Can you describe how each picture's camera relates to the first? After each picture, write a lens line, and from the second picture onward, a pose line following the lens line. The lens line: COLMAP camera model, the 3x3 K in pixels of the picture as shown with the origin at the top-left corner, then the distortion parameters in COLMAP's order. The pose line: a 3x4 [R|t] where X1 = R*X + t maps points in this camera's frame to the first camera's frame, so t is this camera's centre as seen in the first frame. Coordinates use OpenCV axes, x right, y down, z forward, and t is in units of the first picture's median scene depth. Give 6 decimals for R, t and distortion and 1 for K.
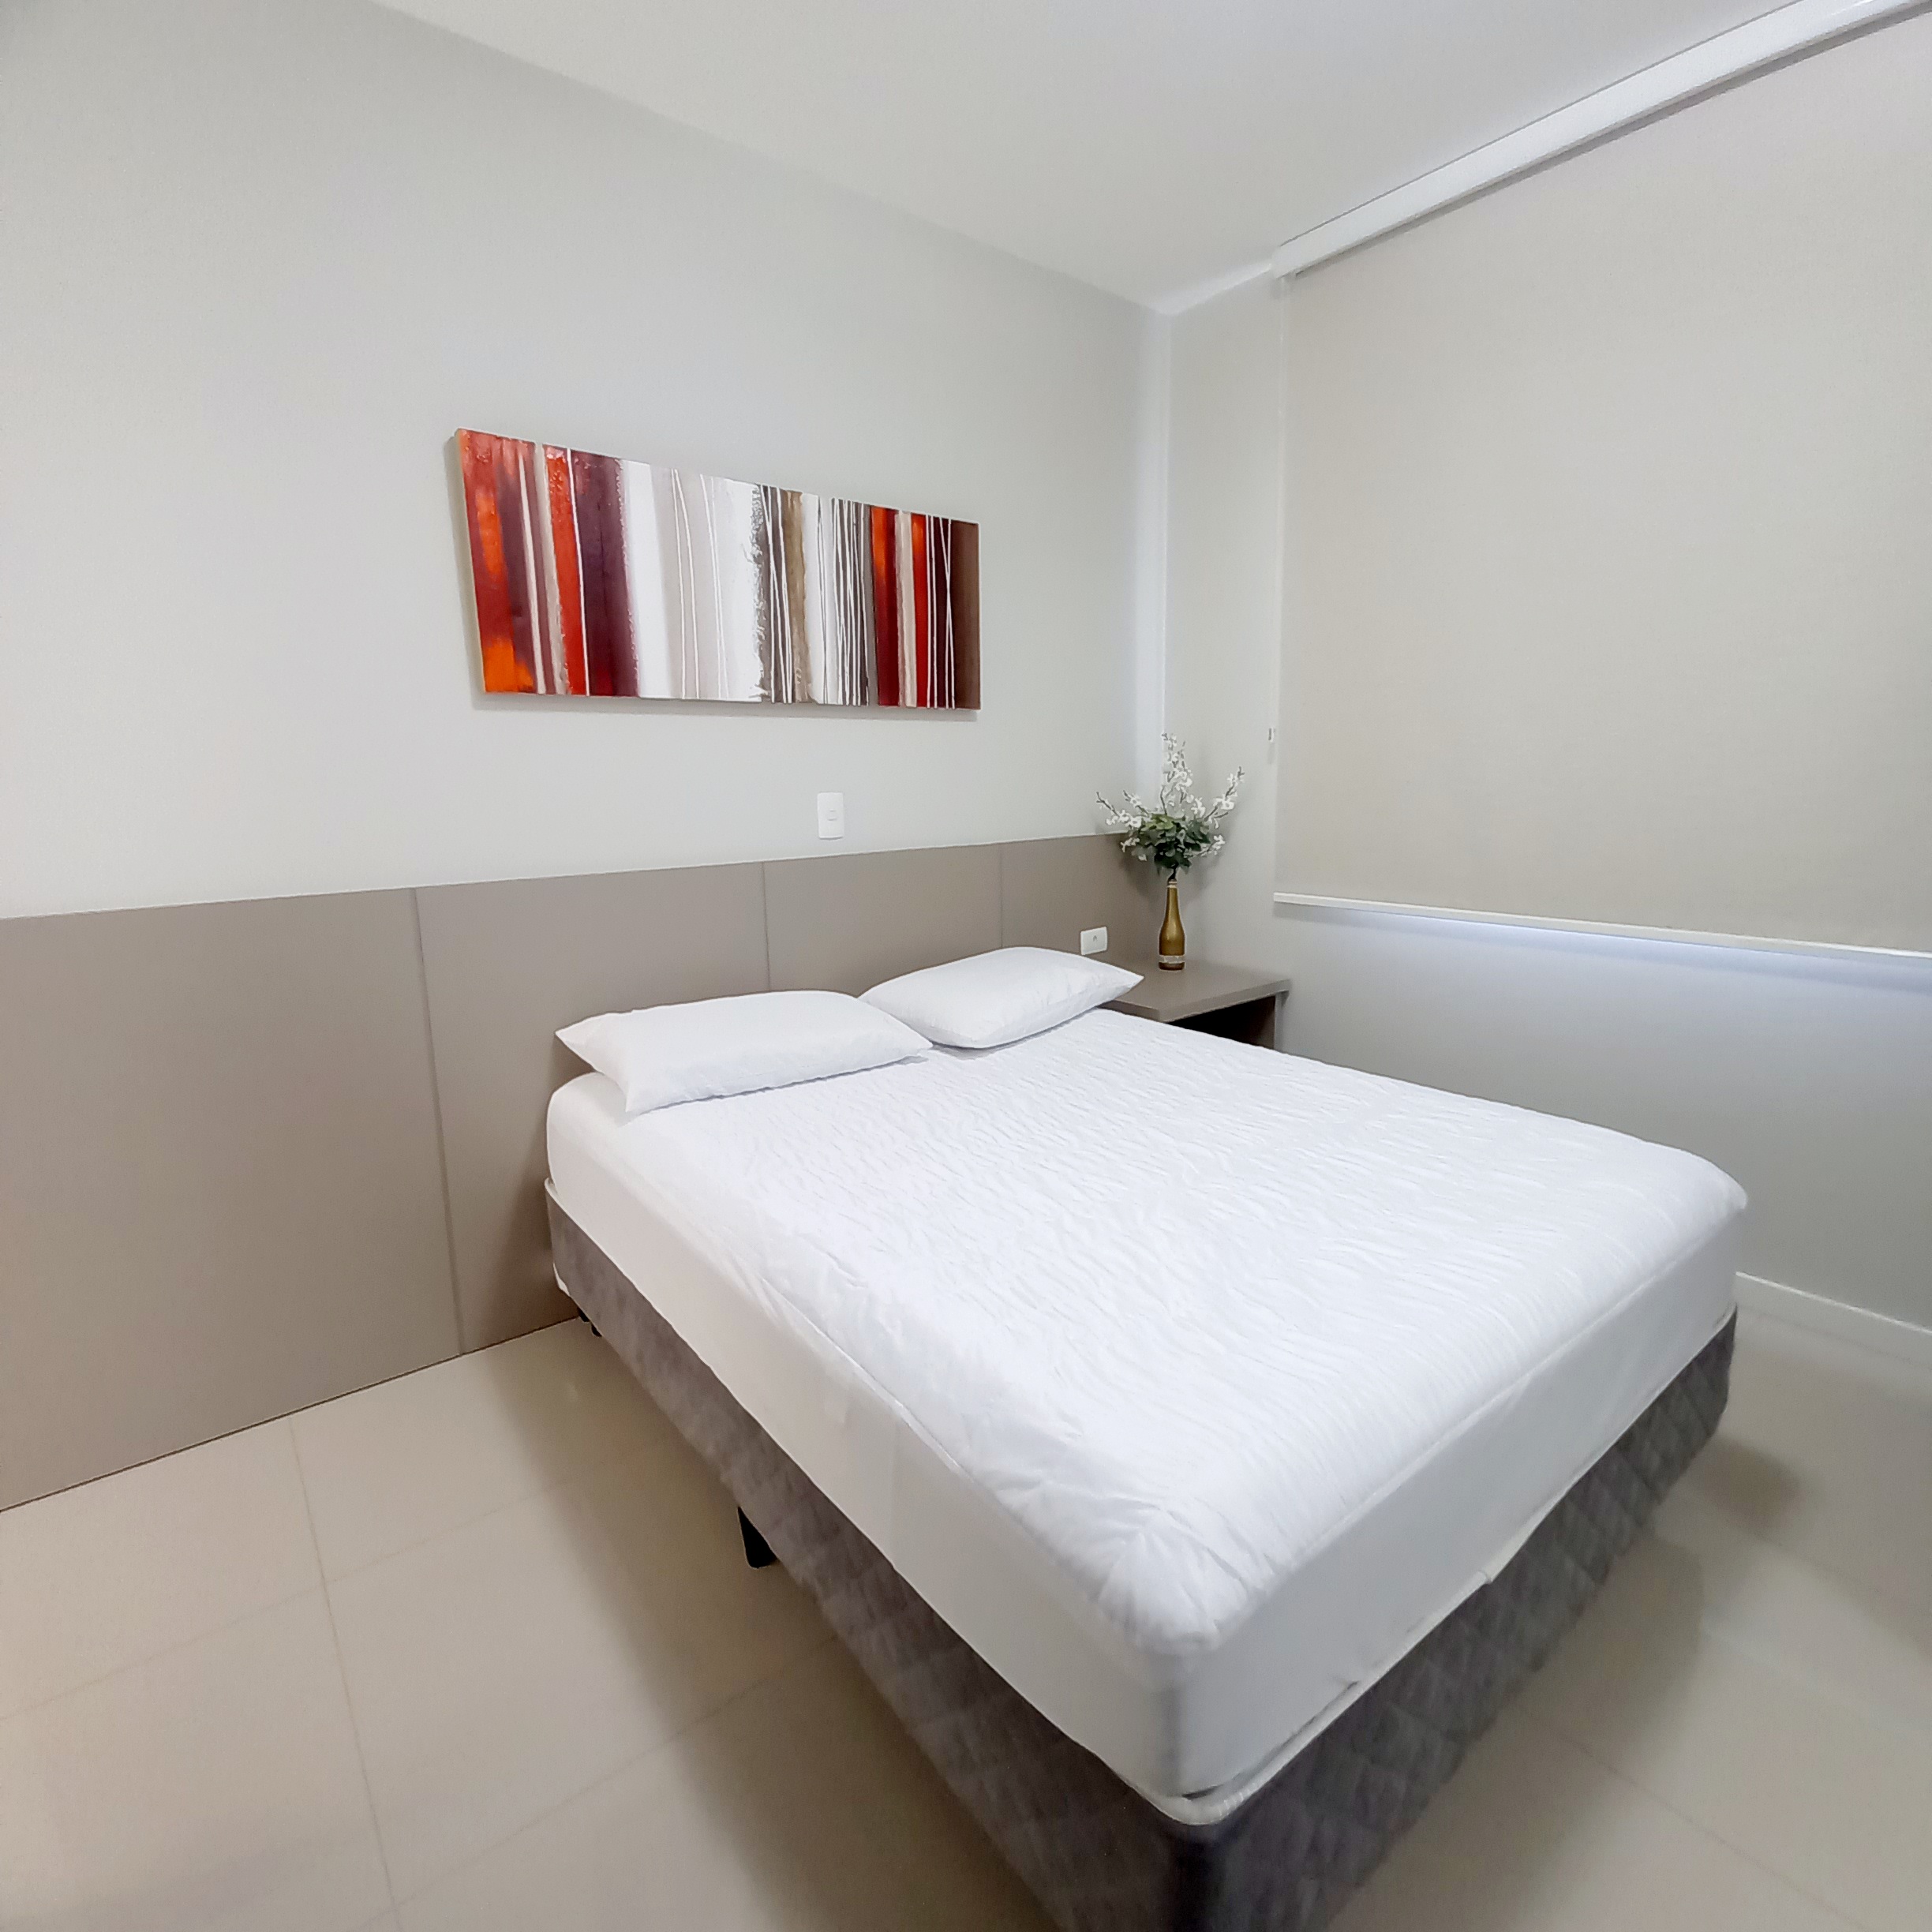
lens RADIAL K [[1009.2, 0, 999.6], [0, 1009.2, 950.7], [0, 0, 1]] dist [-0.000619, -0.001628]
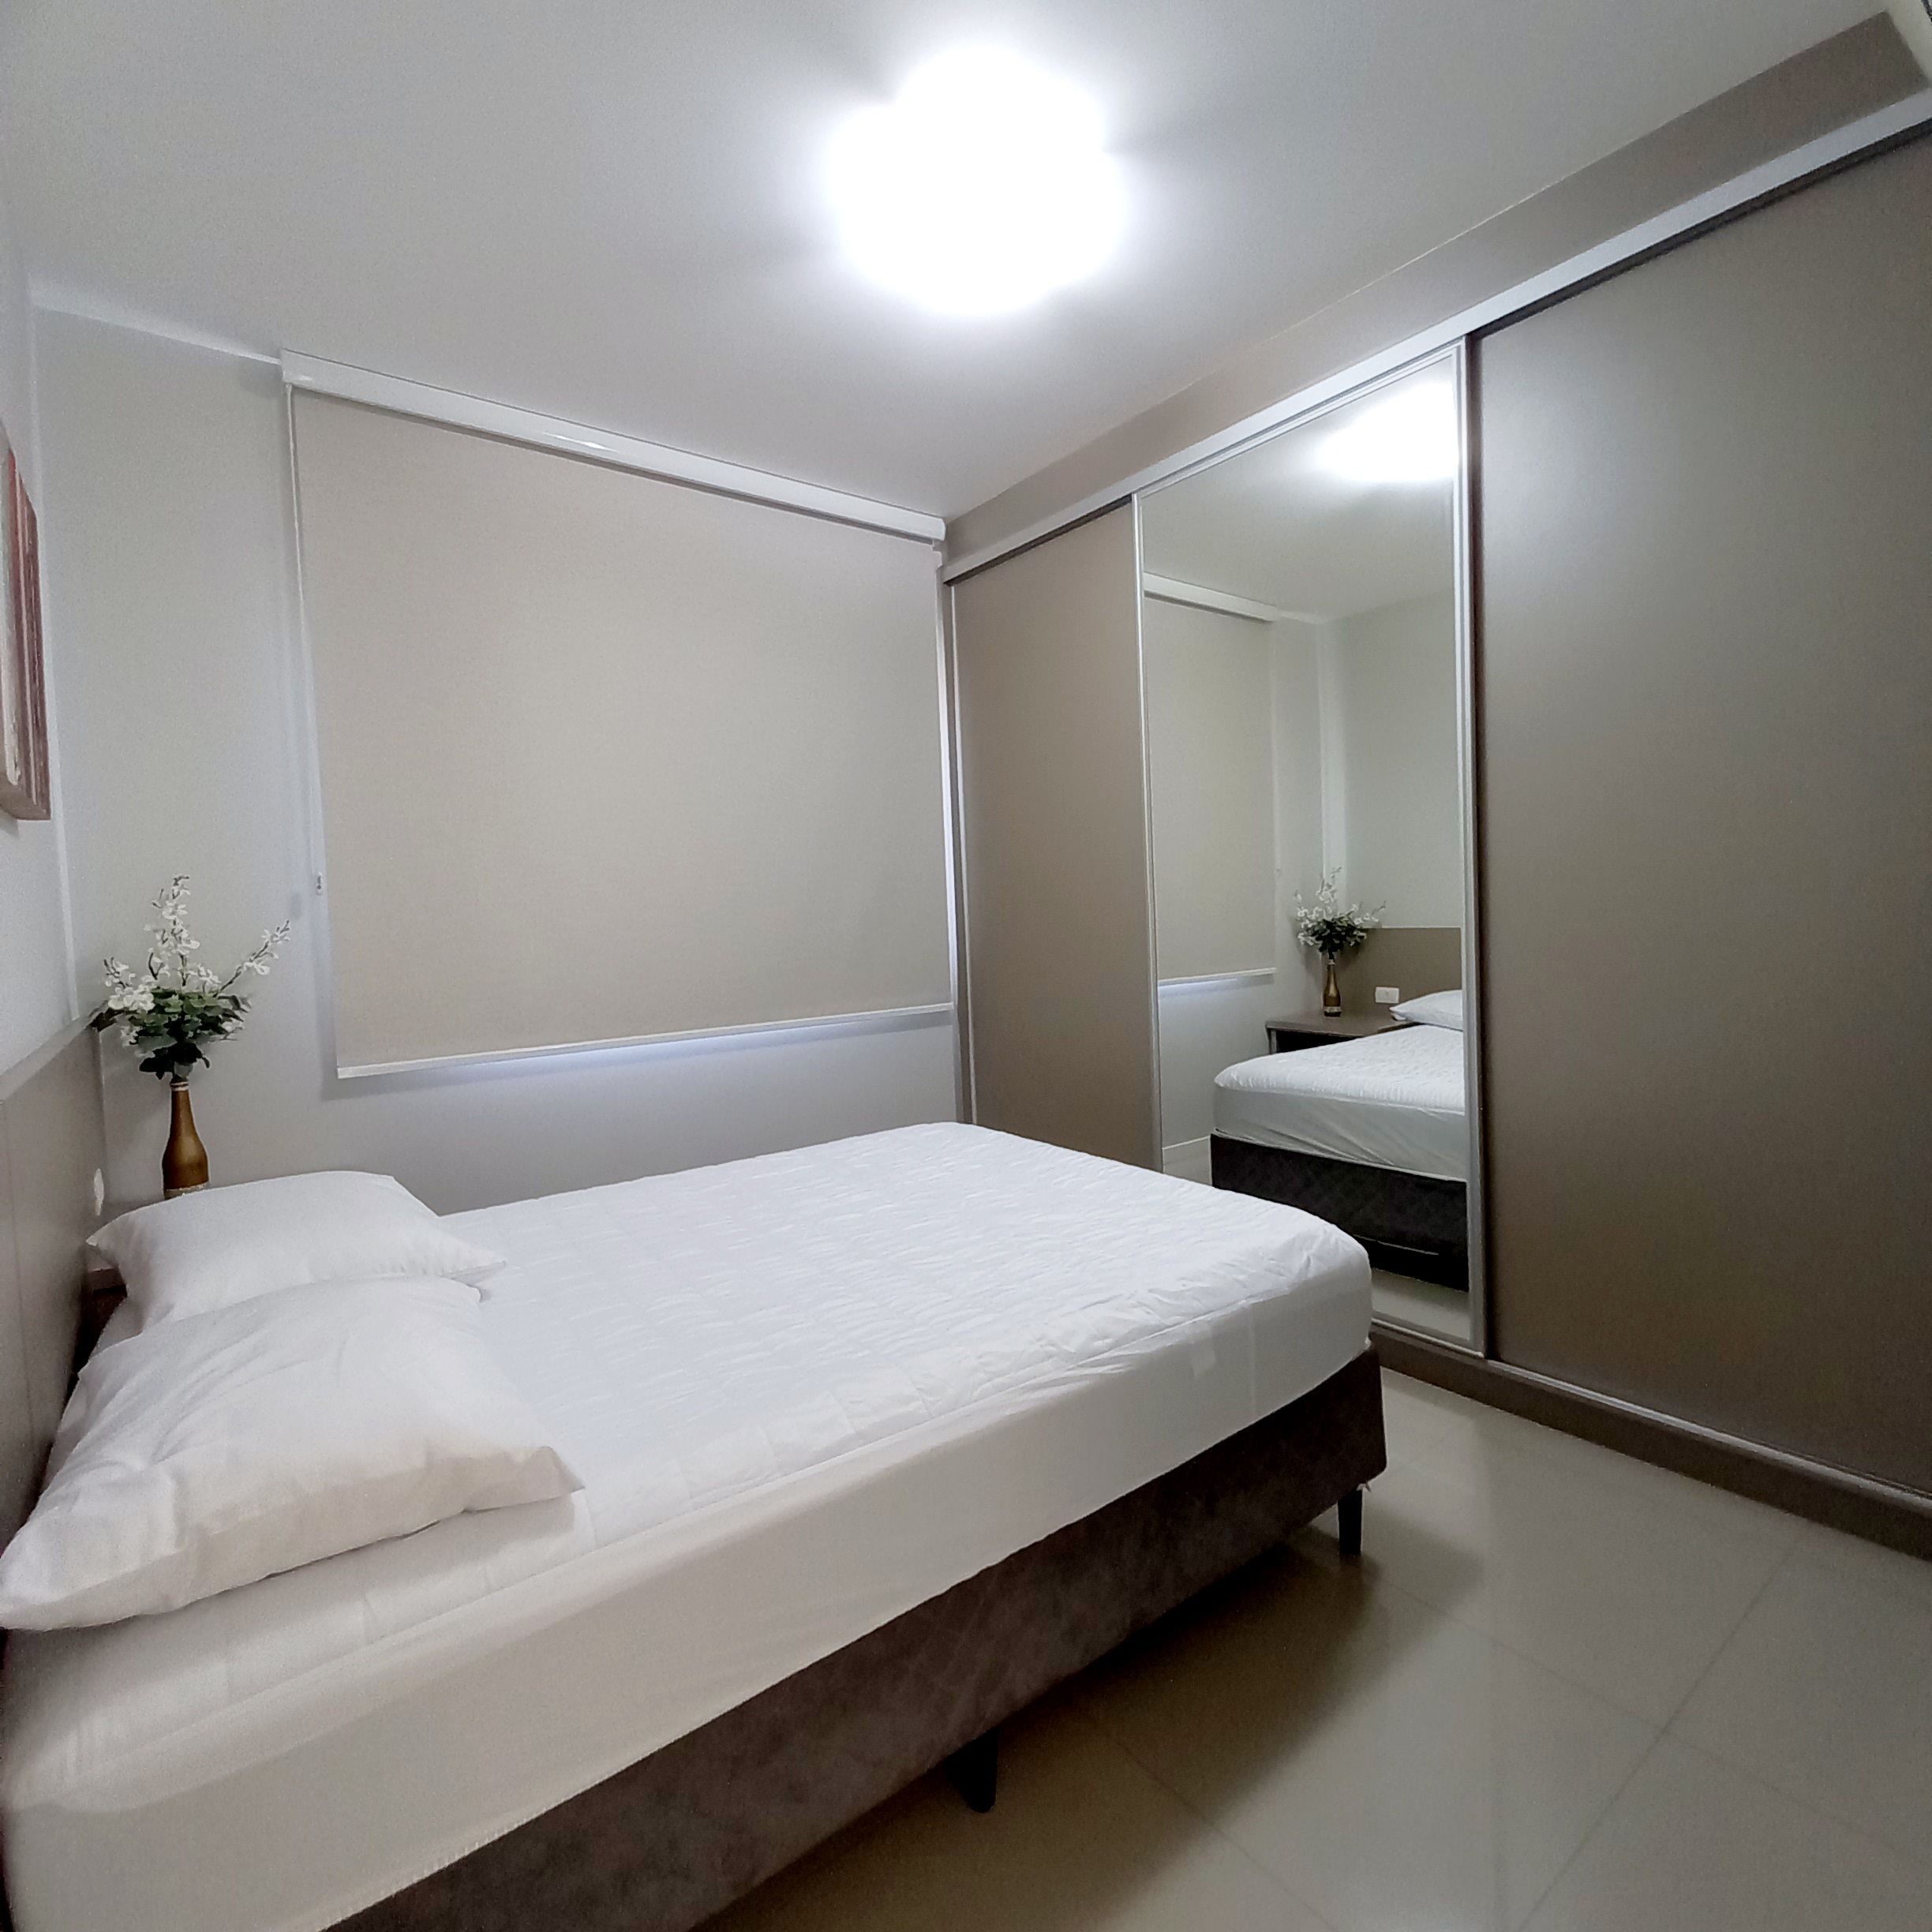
lens RADIAL K [[1009.2, 0, 999.6], [0, 1009.2, 950.7], [0, 0, 1]] dist [-0.000619, -0.001628]
pose [[0.016585, -0.026755, 0.999504, -0.725198], [0.210732, 0.977281, 0.022664, -0.074807], [-0.977403, 0.210251, 0.021846, 0.558006]]
